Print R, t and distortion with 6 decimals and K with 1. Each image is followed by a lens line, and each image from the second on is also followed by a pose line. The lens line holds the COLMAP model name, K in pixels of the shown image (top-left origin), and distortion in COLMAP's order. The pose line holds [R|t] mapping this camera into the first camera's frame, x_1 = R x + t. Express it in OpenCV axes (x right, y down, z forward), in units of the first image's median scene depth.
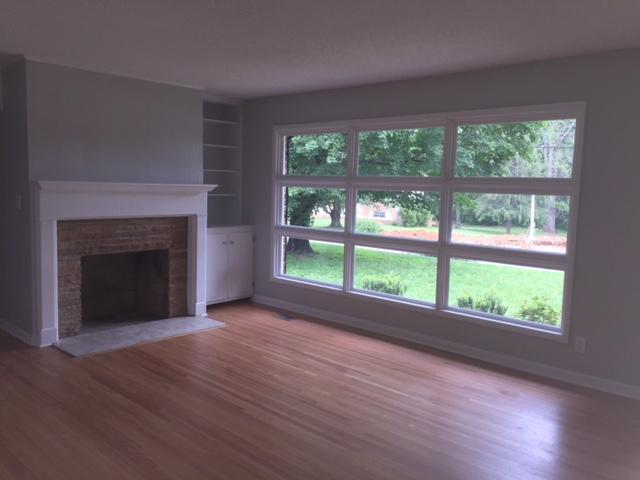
lens RADIAL K [[541.7, 0, 320.0], [0, 541.7, 240.0], [0, 0, 1]] dist [0.048602, -0.008069]
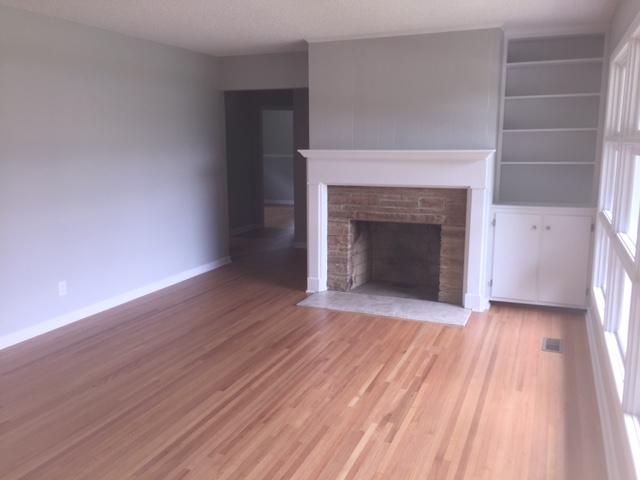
lens RADIAL K [[541.7, 0, 320.0], [0, 541.7, 240.0], [0, 0, 1]] dist [0.048602, -0.008069]
pose [[0.363606, 0.141298, -0.920774, 0.500256], [-0.085358, 0.989325, 0.118110, -0.049532], [0.927634, 0.035650, 0.371786, 0.527944]]
